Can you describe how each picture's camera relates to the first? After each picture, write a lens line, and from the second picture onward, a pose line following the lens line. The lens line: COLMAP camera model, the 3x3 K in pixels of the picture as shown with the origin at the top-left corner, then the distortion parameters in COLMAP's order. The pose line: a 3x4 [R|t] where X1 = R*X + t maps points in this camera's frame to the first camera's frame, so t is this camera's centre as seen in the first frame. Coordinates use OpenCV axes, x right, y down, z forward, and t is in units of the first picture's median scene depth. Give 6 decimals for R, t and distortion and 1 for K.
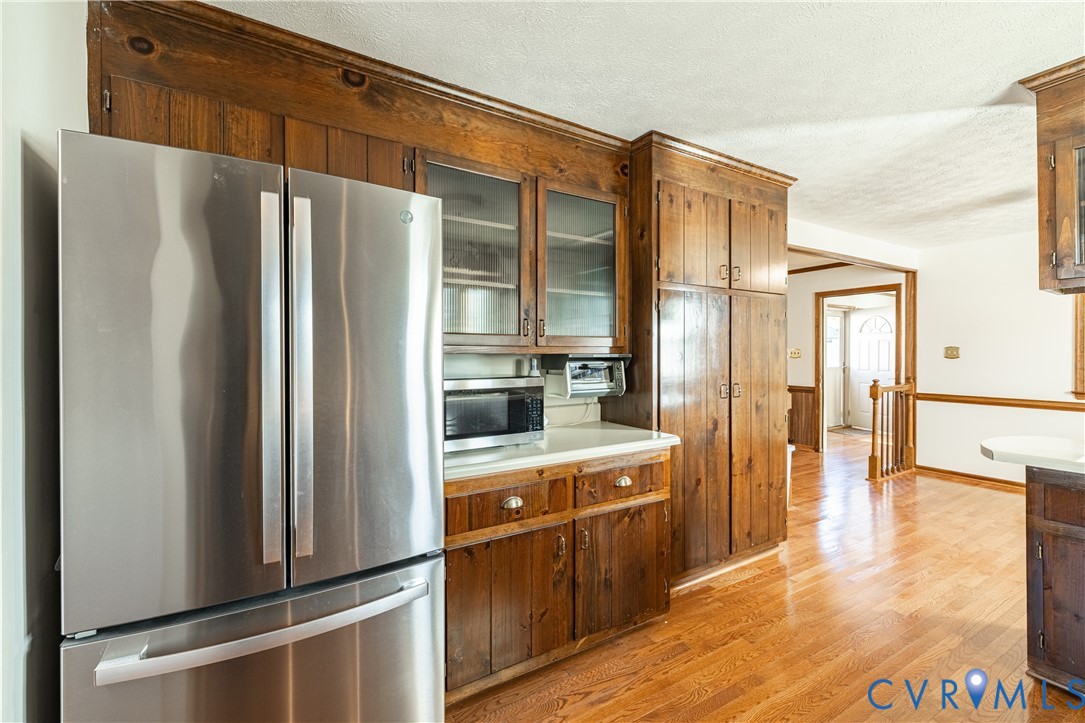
lens RADIAL K [[453.7, 0, 542.0], [0, 453.7, 356.3], [0, 0, 1]] dist [0.002435, 0.000239]
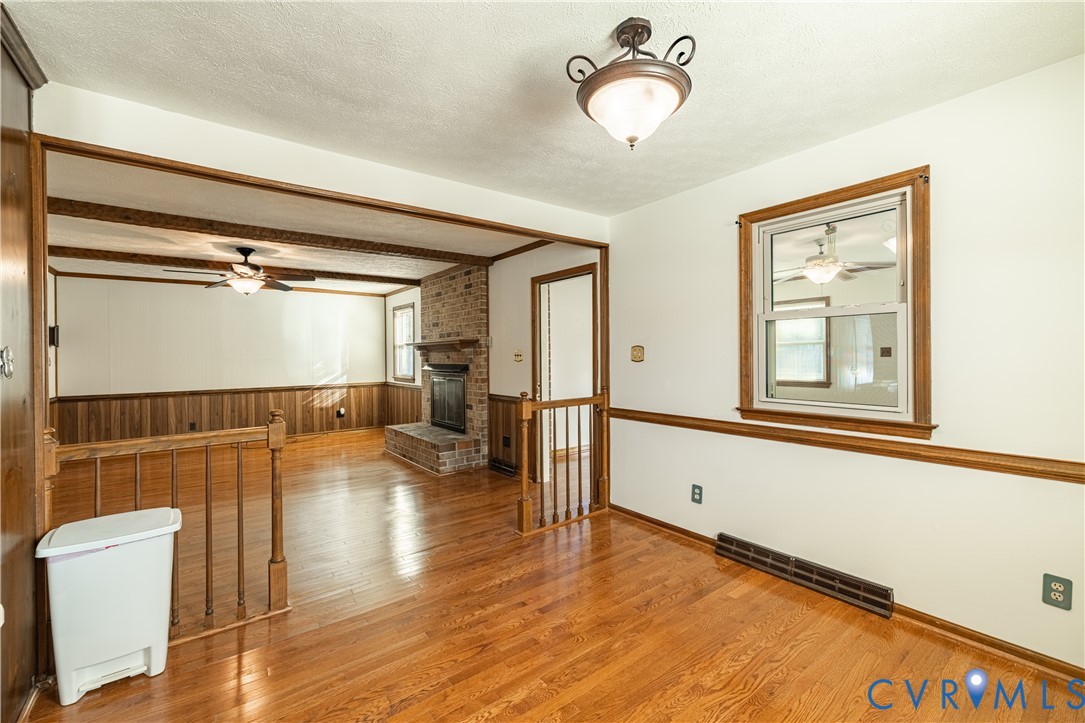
lens RADIAL K [[453.7, 0, 542.0], [0, 453.7, 356.3], [0, 0, 1]] dist [0.002435, 0.000239]
pose [[0.994462, -0.008409, 0.104757, 0.650600], [0.008940, 0.999949, -0.004597, -0.002030], [-0.104713, 0.005508, 0.994487, 0.270815]]
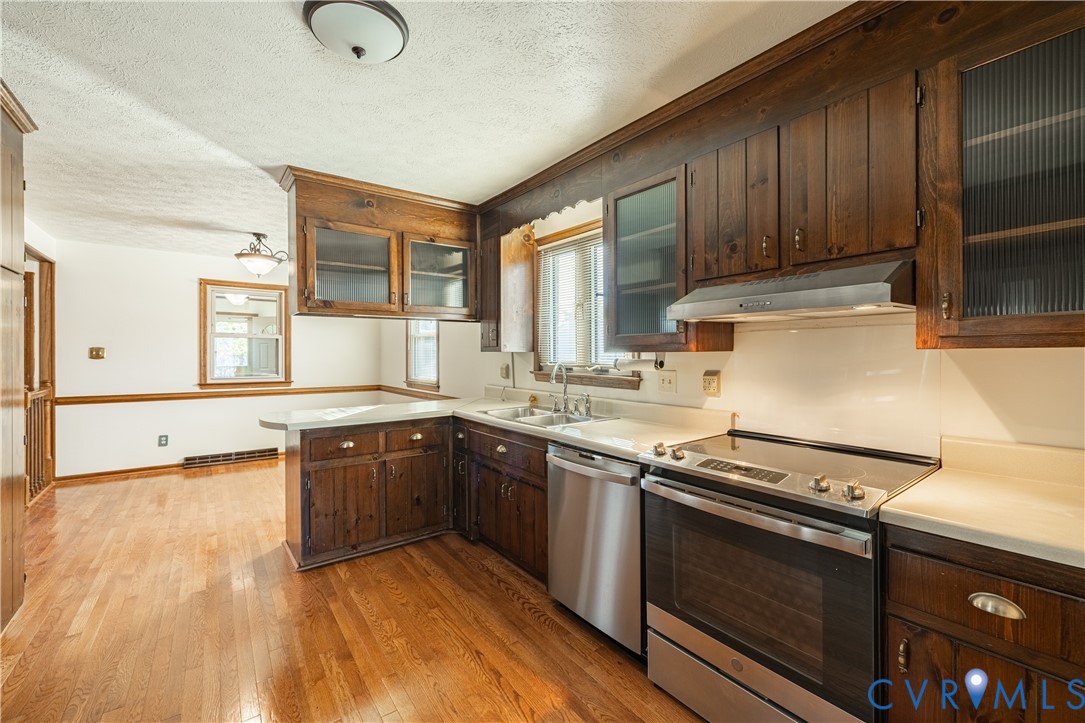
lens RADIAL K [[453.7, 0, 542.0], [0, 453.7, 356.3], [0, 0, 1]] dist [0.002435, 0.000239]
pose [[-0.104742, -0.001810, 0.994498, -0.180204], [0.003216, 0.999992, 0.002159, -0.000445], [-0.994494, 0.003424, -0.104735, 0.136706]]
